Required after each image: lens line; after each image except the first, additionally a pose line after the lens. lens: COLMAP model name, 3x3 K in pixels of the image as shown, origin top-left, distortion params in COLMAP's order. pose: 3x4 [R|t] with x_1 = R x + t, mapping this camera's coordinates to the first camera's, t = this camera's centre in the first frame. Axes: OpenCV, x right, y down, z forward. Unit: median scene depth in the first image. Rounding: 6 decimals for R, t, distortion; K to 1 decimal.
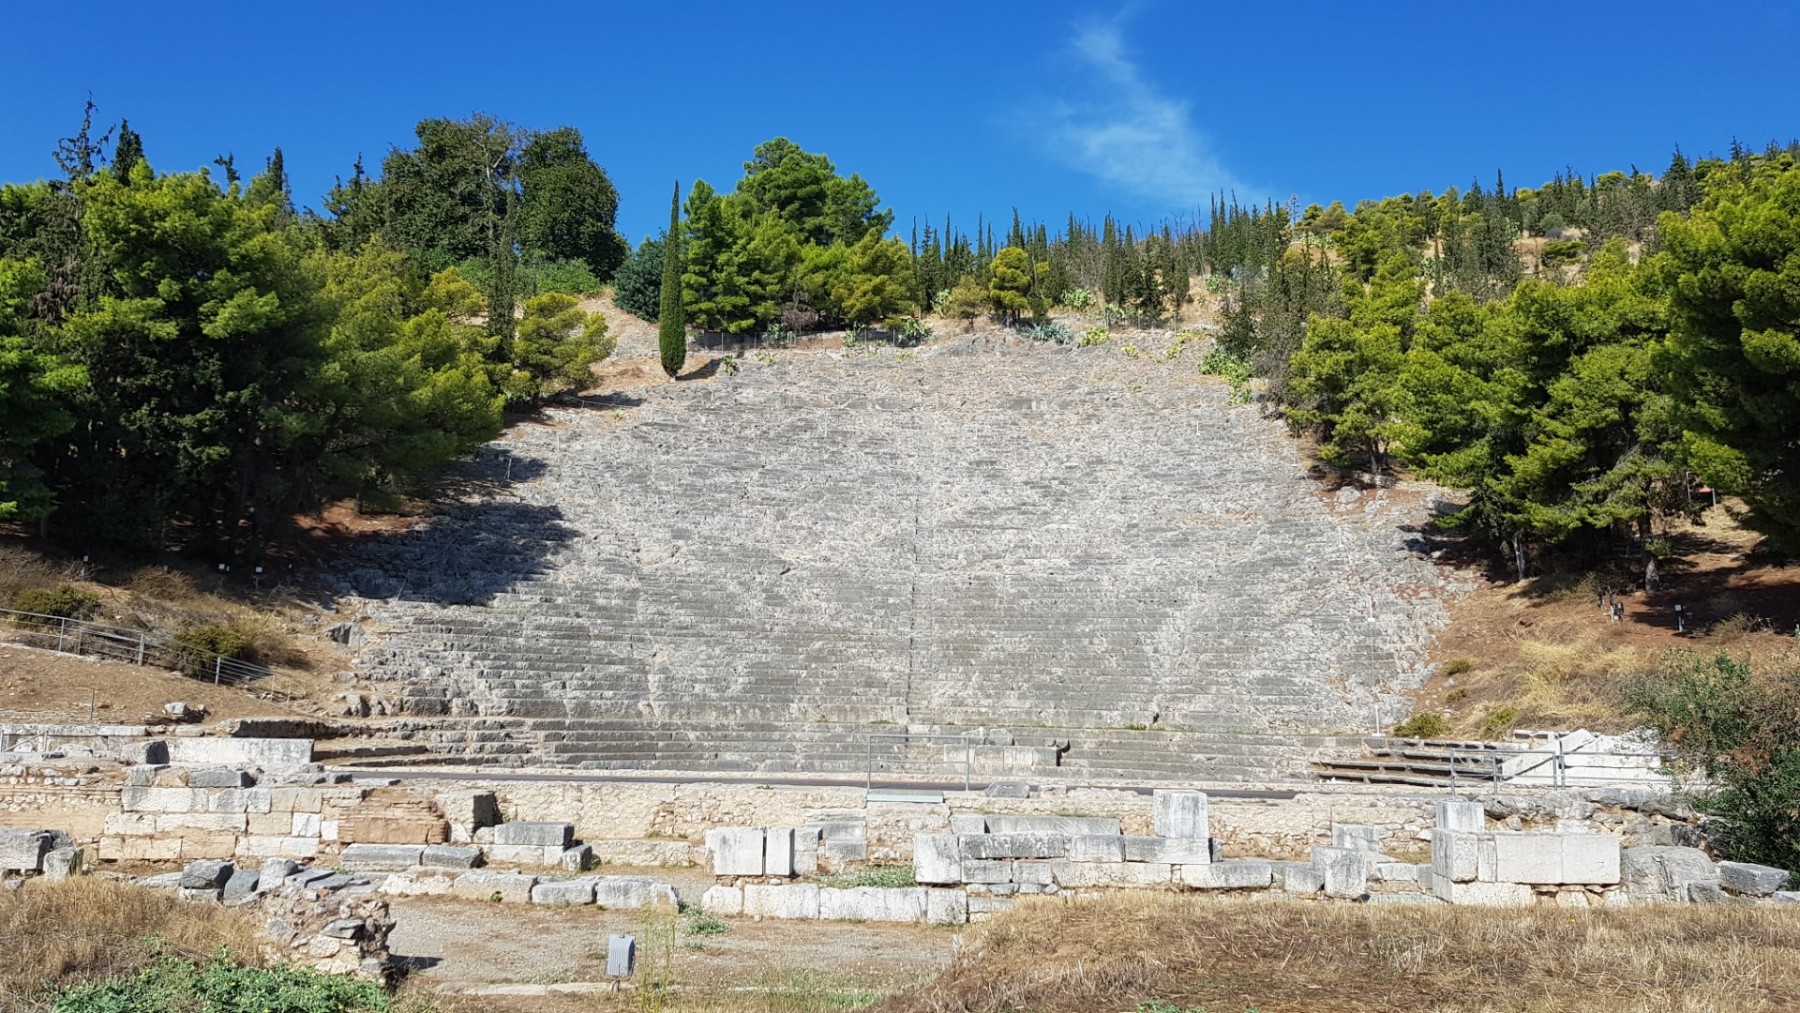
lens RADIAL K [[1370.9, 0, 900.2], [0, 1370.9, 466.0], [0, 0, 1]] dist [0.002234, -0.002238]
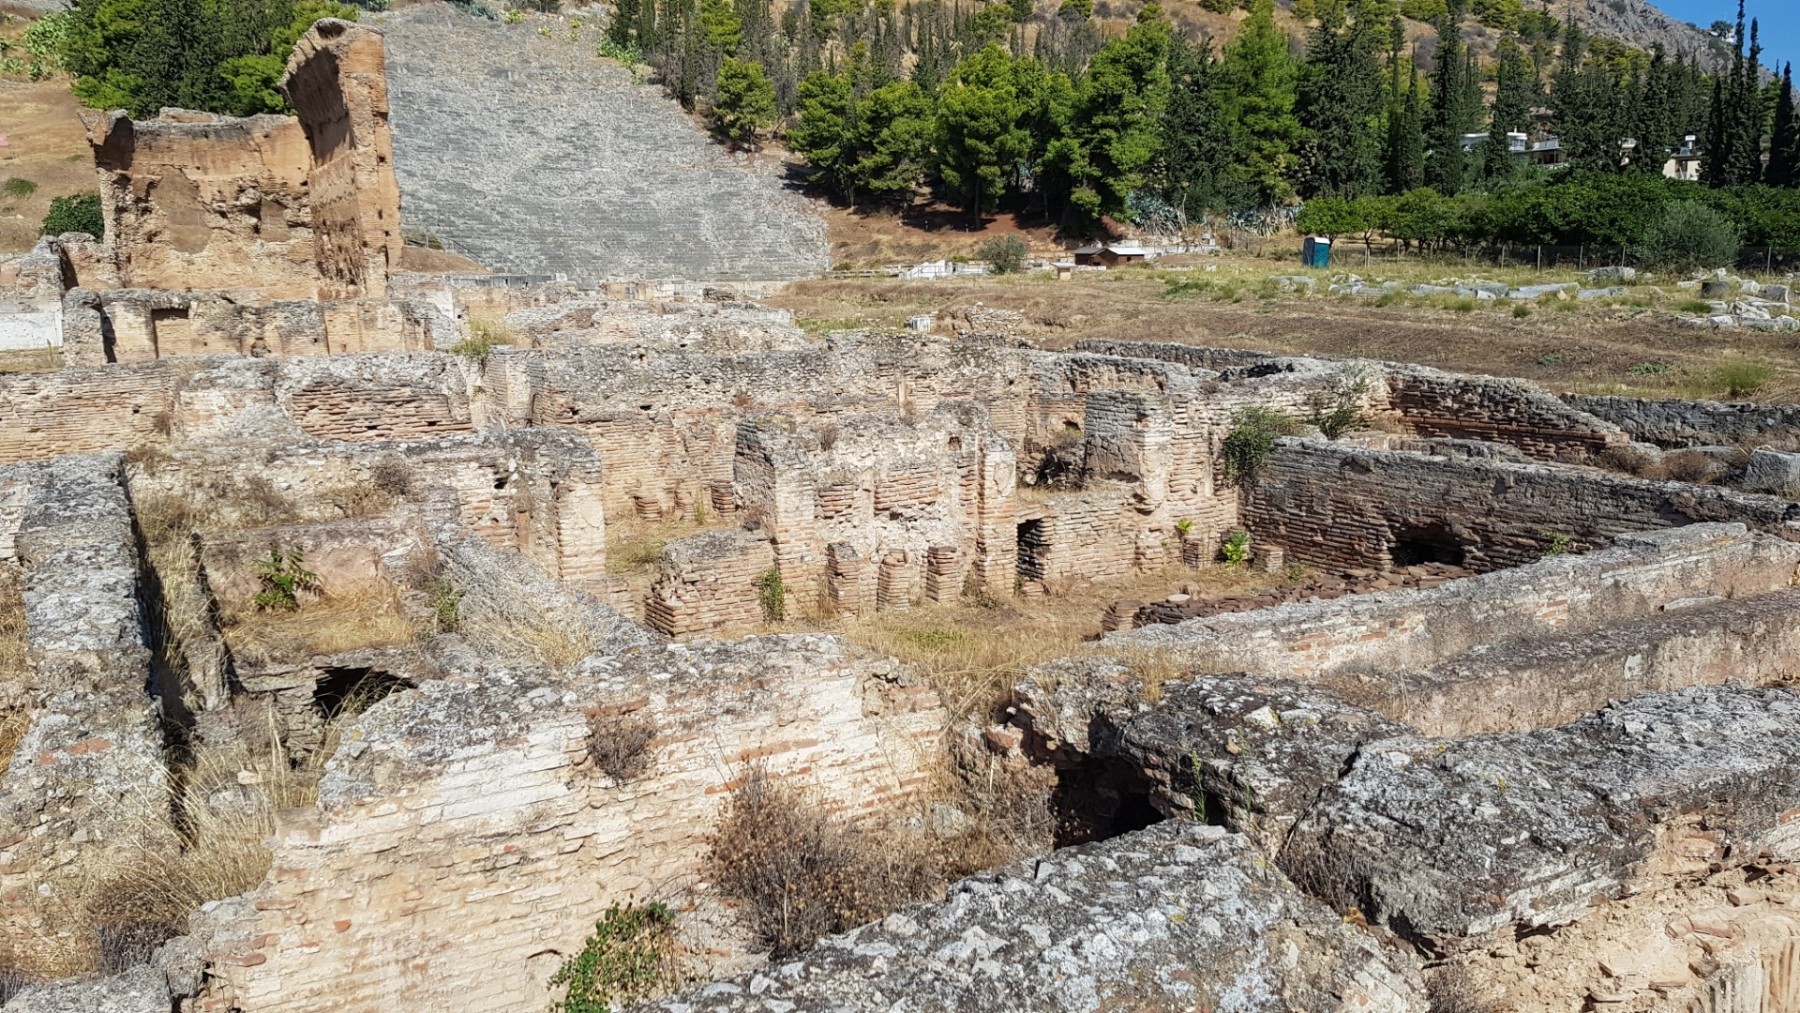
lens RADIAL K [[1400.1, 0, 873.3], [0, 1400.1, 506.3], [0, 0, 1]] dist [0.064731, -0.100097]
pose [[0.796066, -0.130890, 0.590886, -1.149758], [-0.068927, 0.950372, 0.303384, -0.184878], [-0.601272, -0.282242, 0.747537, -1.123723]]
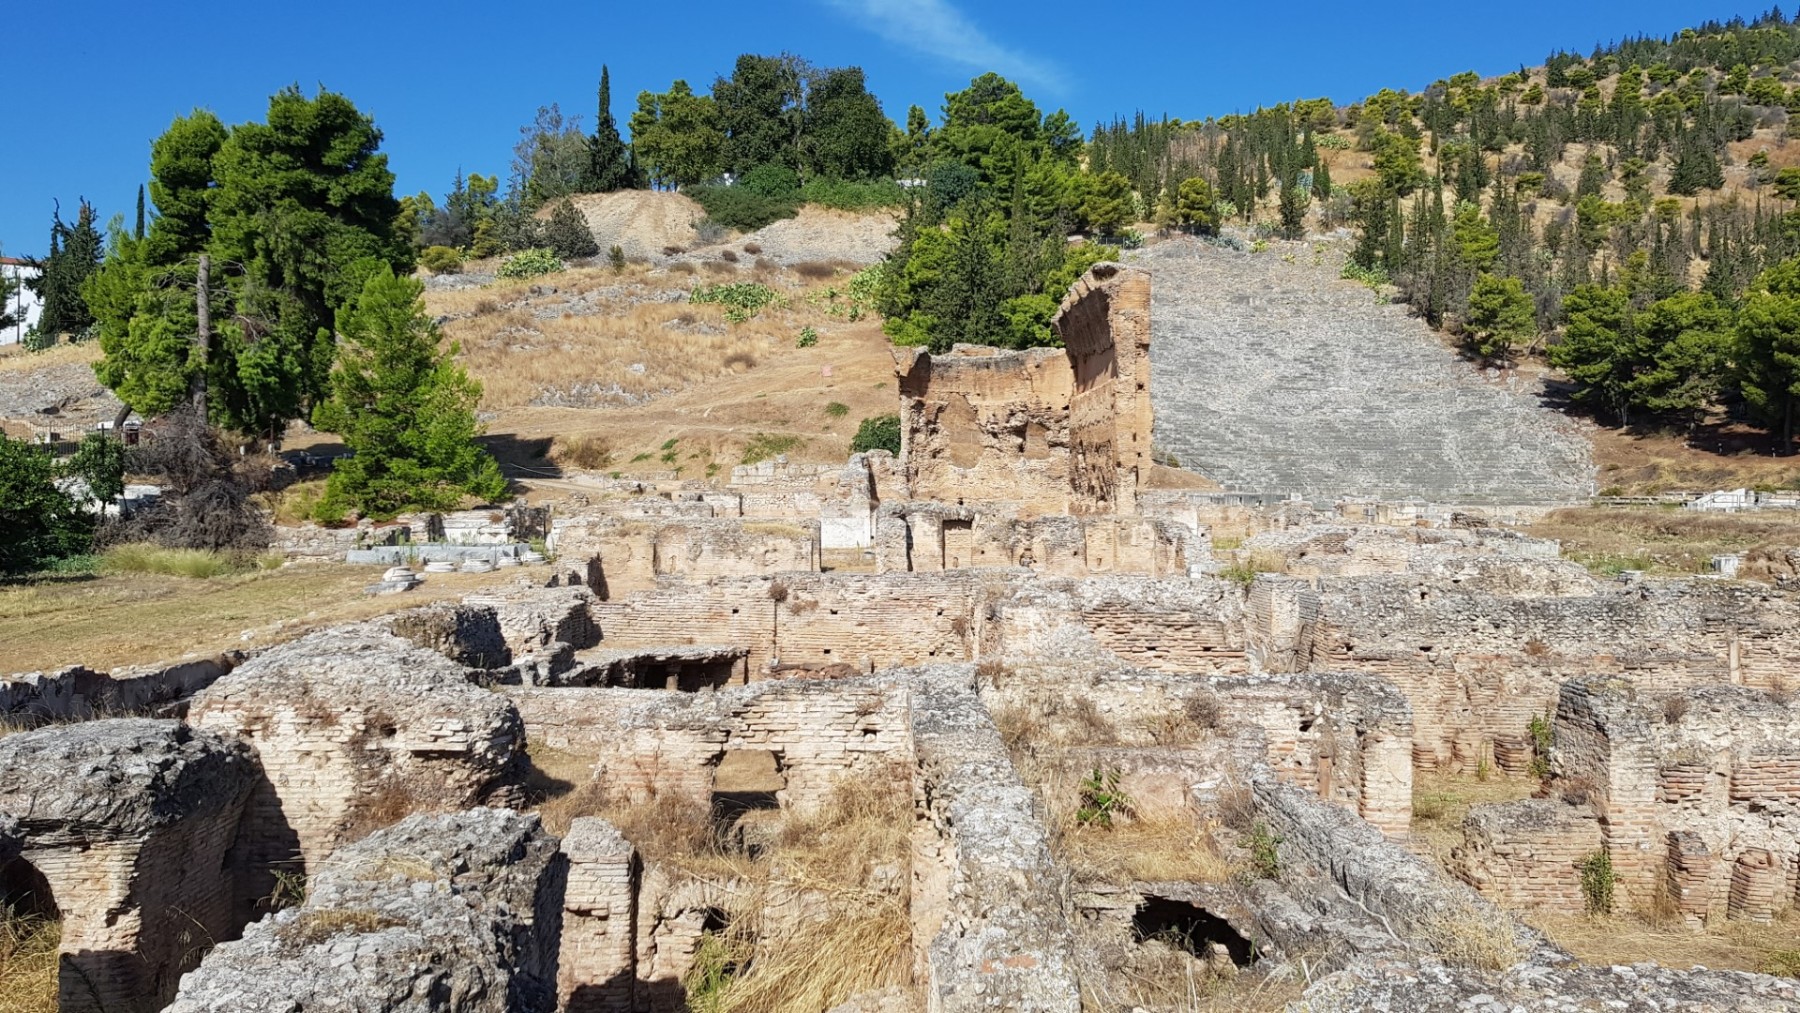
lens RADIAL K [[1399.5, 0, 876.6], [0, 1399.5, 507.3], [0, 0, 1]] dist [0.070034, -0.142338]
pose [[0.987879, -0.009641, 0.154924, -1.170646], [-0.018756, 0.983342, 0.180796, -0.190726], [-0.154087, -0.181510, 0.971242, -1.117077]]
